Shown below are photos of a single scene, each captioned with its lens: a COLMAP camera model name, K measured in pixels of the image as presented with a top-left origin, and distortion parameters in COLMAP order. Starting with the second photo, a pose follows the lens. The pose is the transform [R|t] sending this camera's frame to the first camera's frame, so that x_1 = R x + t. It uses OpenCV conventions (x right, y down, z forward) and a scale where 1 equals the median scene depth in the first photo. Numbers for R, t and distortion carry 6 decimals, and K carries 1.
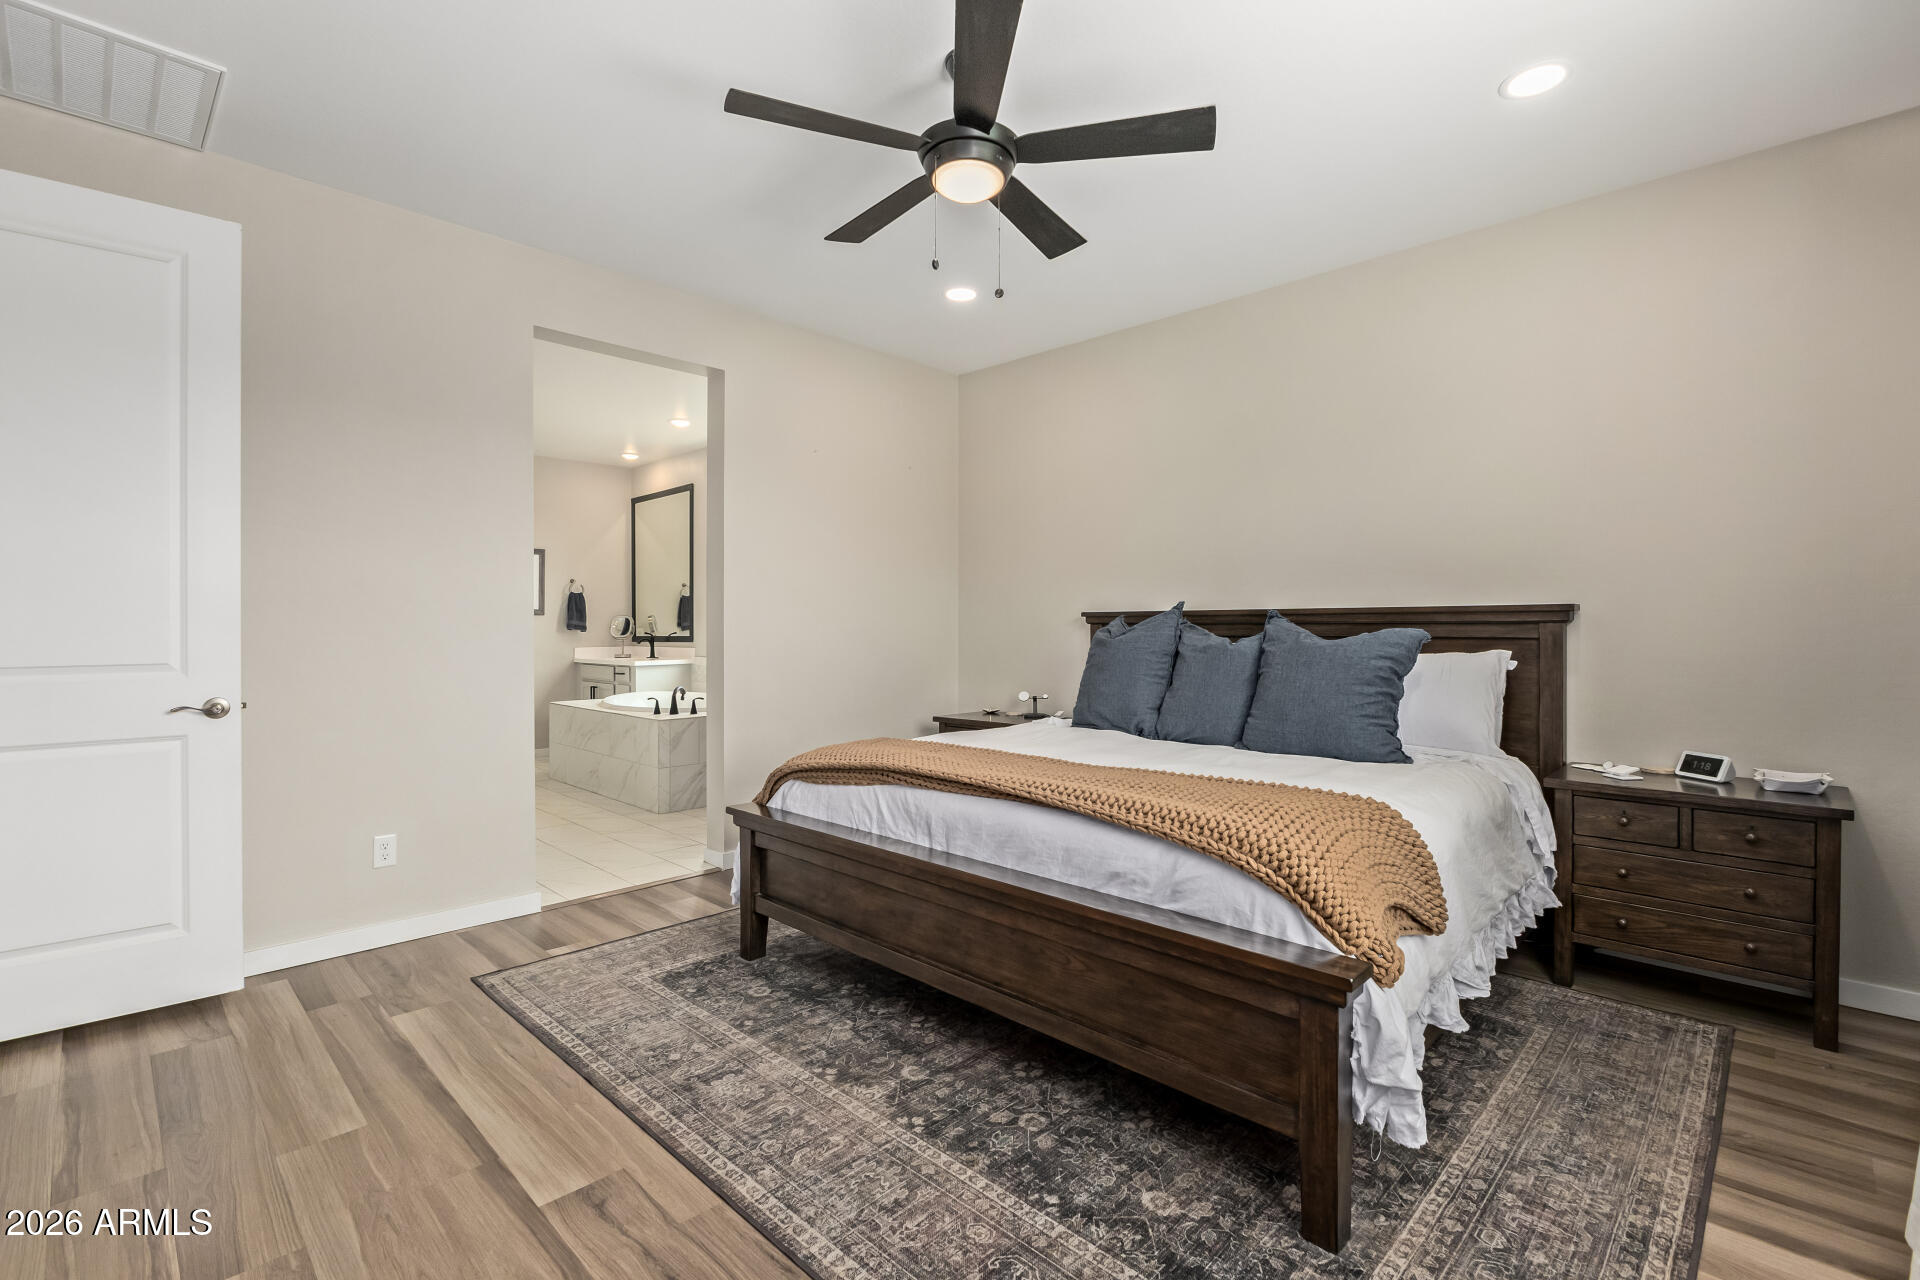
lens RADIAL K [[865.4, 0, 957.9], [0, 865.4, 633.4], [0, 0, 1]] dist [-0.009912, -0.000067]
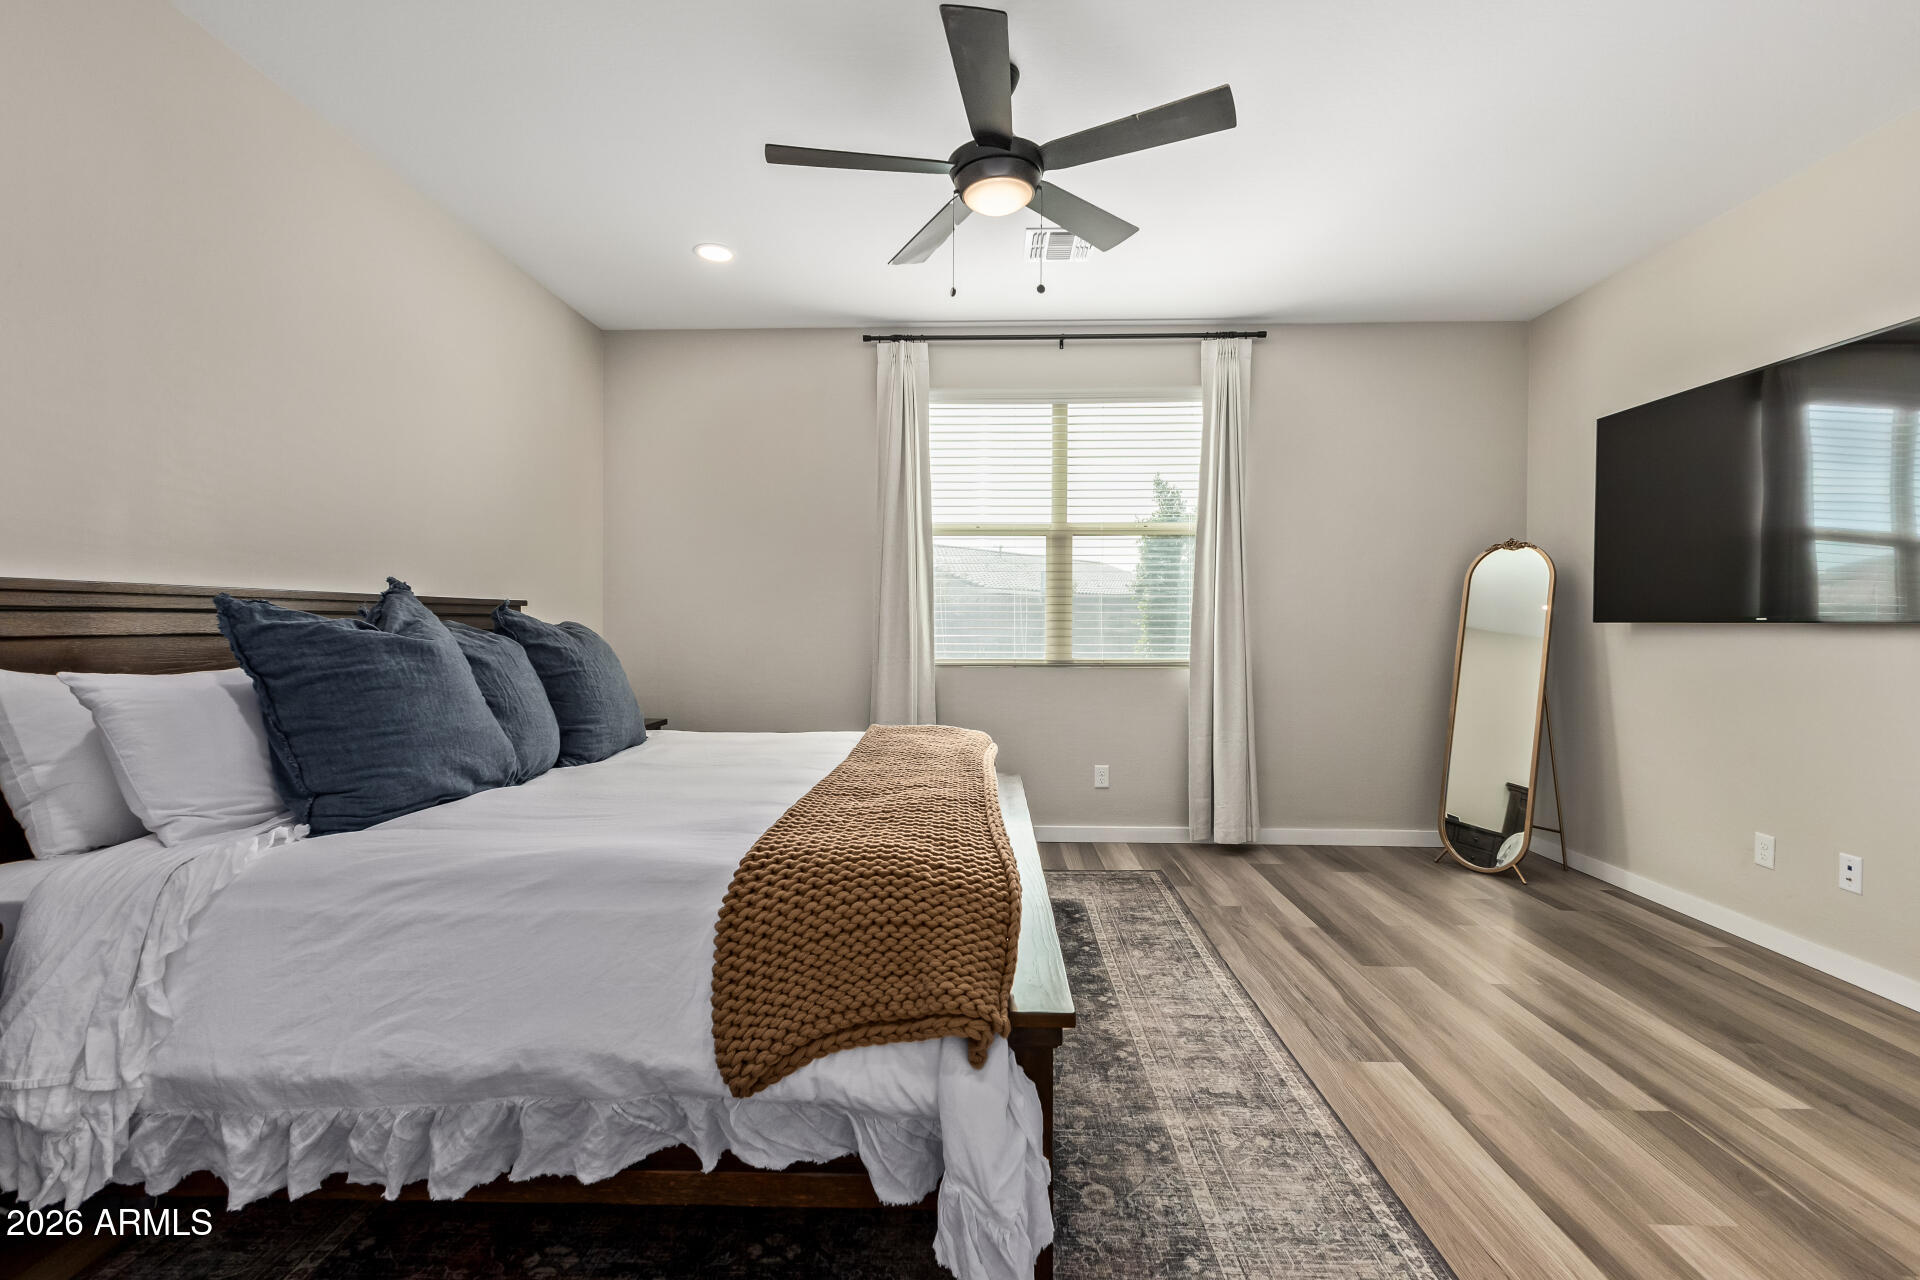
lens RADIAL K [[836.5, 0, 962.0], [0, 836.5, 631.2], [0, 0, 1]] dist [0.019803, 0.000048]
pose [[-0.682629, -0.008324, 0.730718, -0.669480], [0.003615, 0.999884, 0.014767, -0.008830], [-0.730757, 0.012721, -0.682520, 1.635793]]
